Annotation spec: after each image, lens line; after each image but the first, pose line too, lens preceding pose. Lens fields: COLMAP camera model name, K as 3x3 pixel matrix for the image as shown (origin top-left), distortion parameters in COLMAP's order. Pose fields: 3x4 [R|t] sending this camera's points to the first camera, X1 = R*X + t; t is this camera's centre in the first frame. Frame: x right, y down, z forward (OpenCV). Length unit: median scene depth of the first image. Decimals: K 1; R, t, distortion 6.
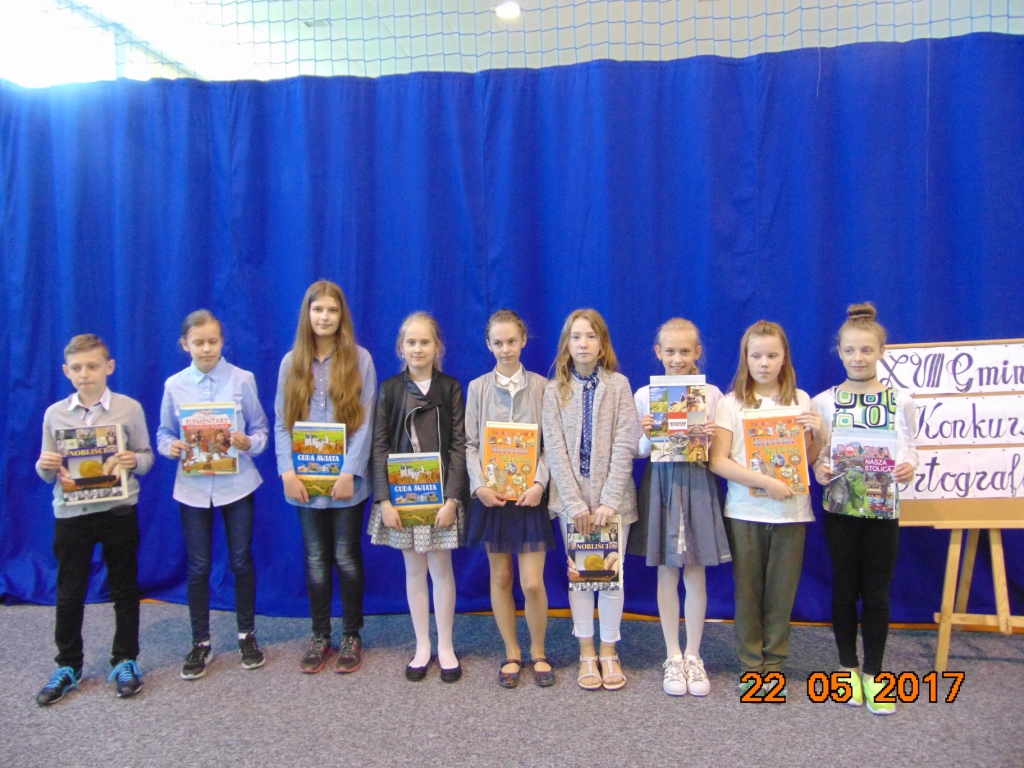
lens RADIAL K [[755.1, 0, 510.1], [0, 755.1, 381.3], [0, 0, 1]] dist [-0.048107, 0.085140]
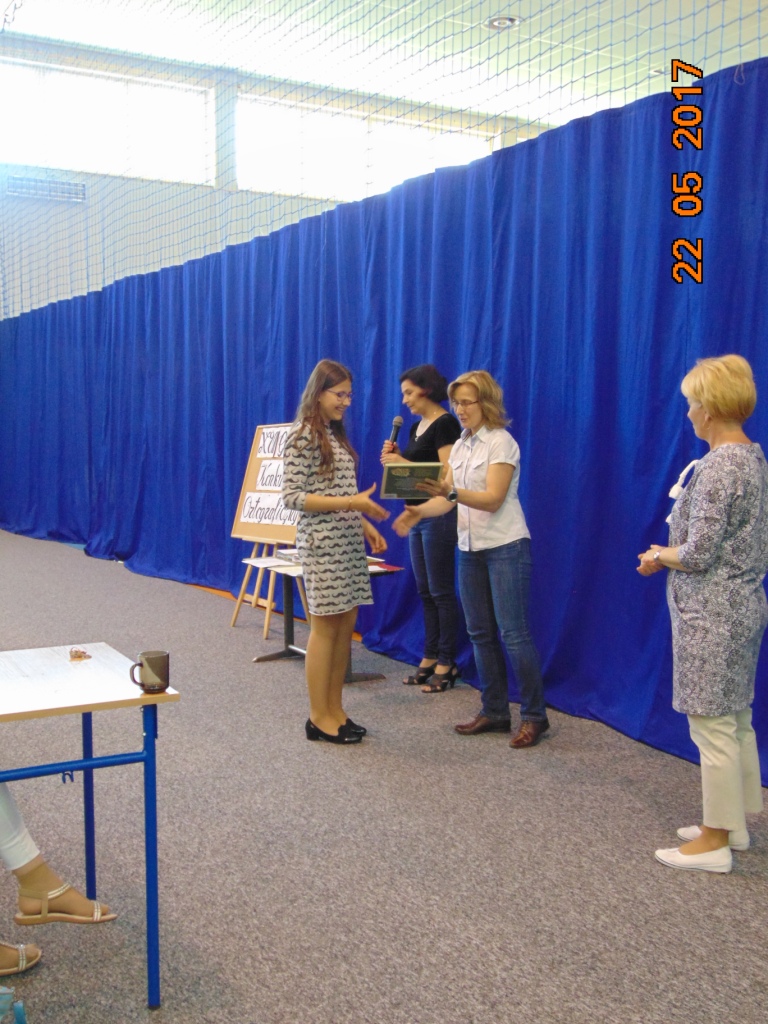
lens RADIAL K [[1118.0, 0, 376.1], [0, 1118.0, 517.7], [0, 0, 1]] dist [-0.012222, -0.007879]
pose [[0.612768, 0.082758, -0.785918, 2.518575], [-0.064612, 0.996419, 0.054548, 0.000939], [0.787617, 0.017354, 0.615920, -0.236381]]
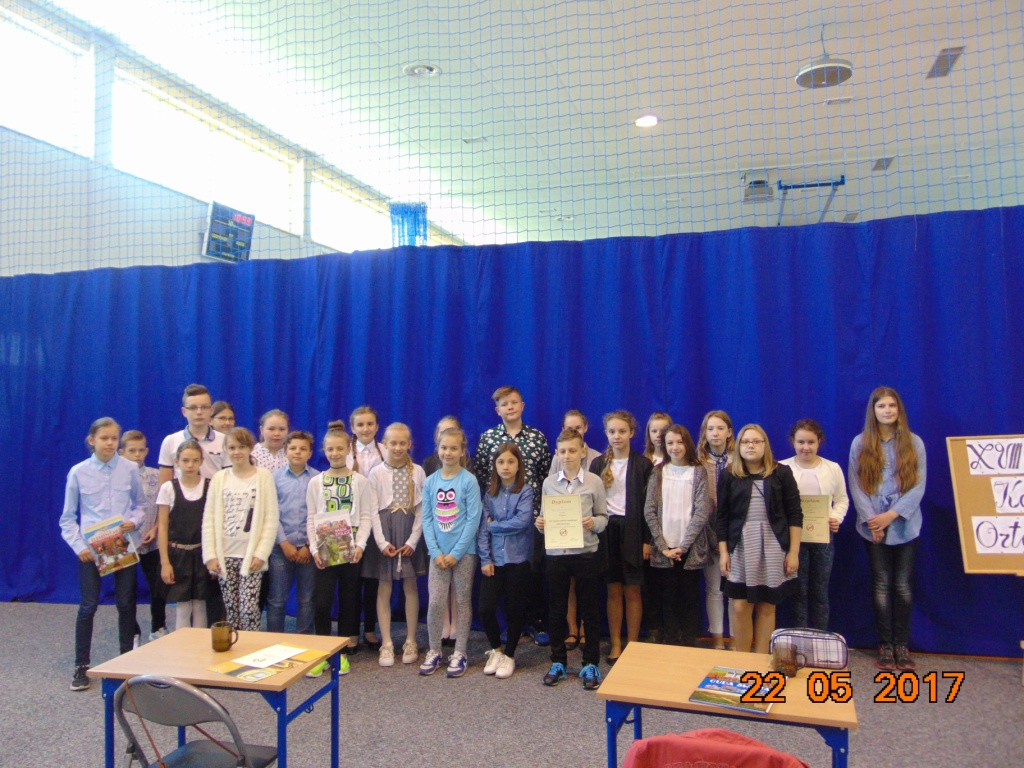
lens RADIAL K [[805.4, 0, 513.2], [0, 805.4, 381.8], [0, 0, 1]] dist [-0.044290, 0.079429]
pose [[0.989259, -0.005637, -0.146062, -0.105486], [-0.008362, 0.995438, -0.095046, -0.002819], [0.145931, 0.095247, 0.984699, -0.545250]]
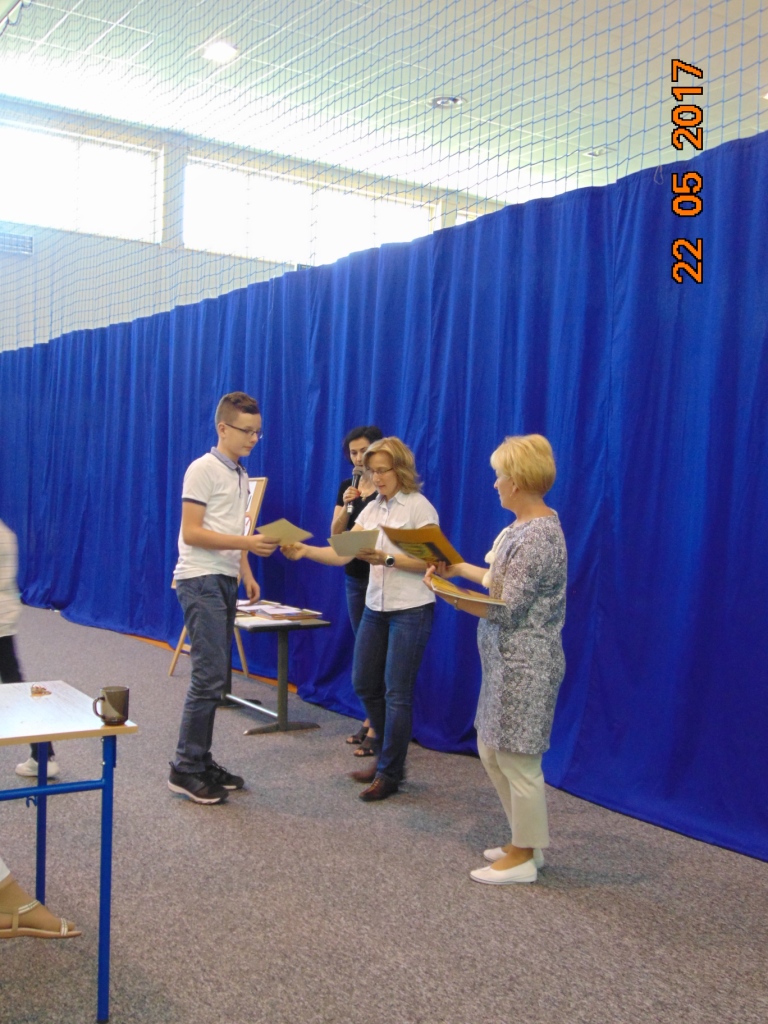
lens RADIAL K [[1119.8, 0, 374.3], [0, 1119.8, 514.0], [0, 0, 1]] dist [-0.015081, -0.009531]
pose [[0.655441, 0.056912, -0.753099, 2.579570], [-0.091758, 0.995771, -0.004609, 0.001779], [0.749651, 0.072124, 0.657891, -0.297436]]
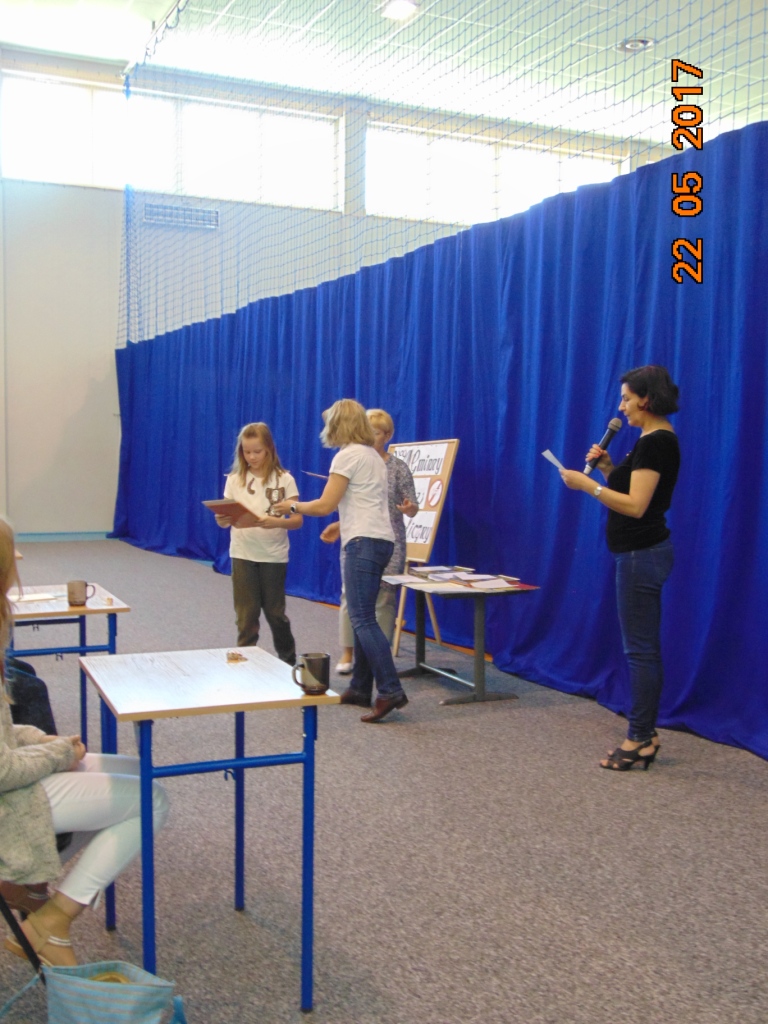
lens RADIAL K [[1118.0, 0, 376.1], [0, 1118.0, 517.7], [0, 0, 1]] dist [-0.012222, -0.007879]
pose [[0.527473, 0.073930, -0.846349, 2.499255], [-0.077094, 0.996262, 0.038977, 0.017580], [0.846066, 0.044689, 0.531201, -0.262154]]
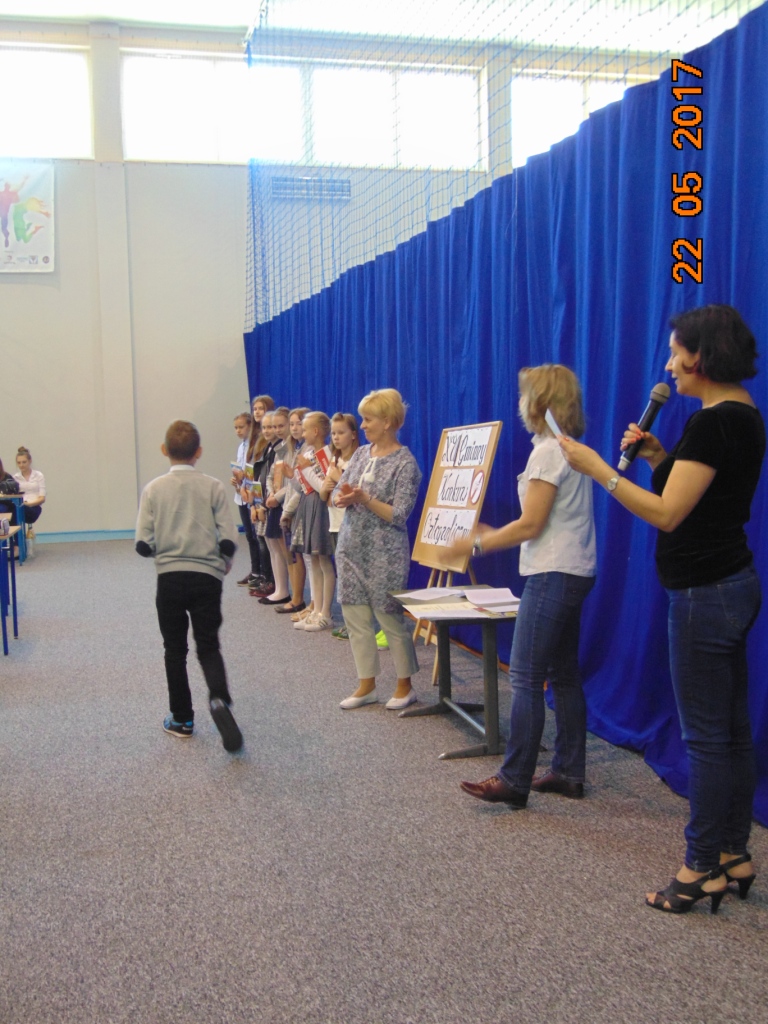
lens RADIAL K [[1136.2, 0, 371.1], [0, 1136.2, 514.8], [0, 0, 1]] dist [0.000986, -0.025440]
pose [[0.354997, 0.078578, -0.931559, 2.353587], [-0.049217, 0.996650, 0.065312, -0.020822], [0.933571, 0.022663, 0.357675, 0.176905]]
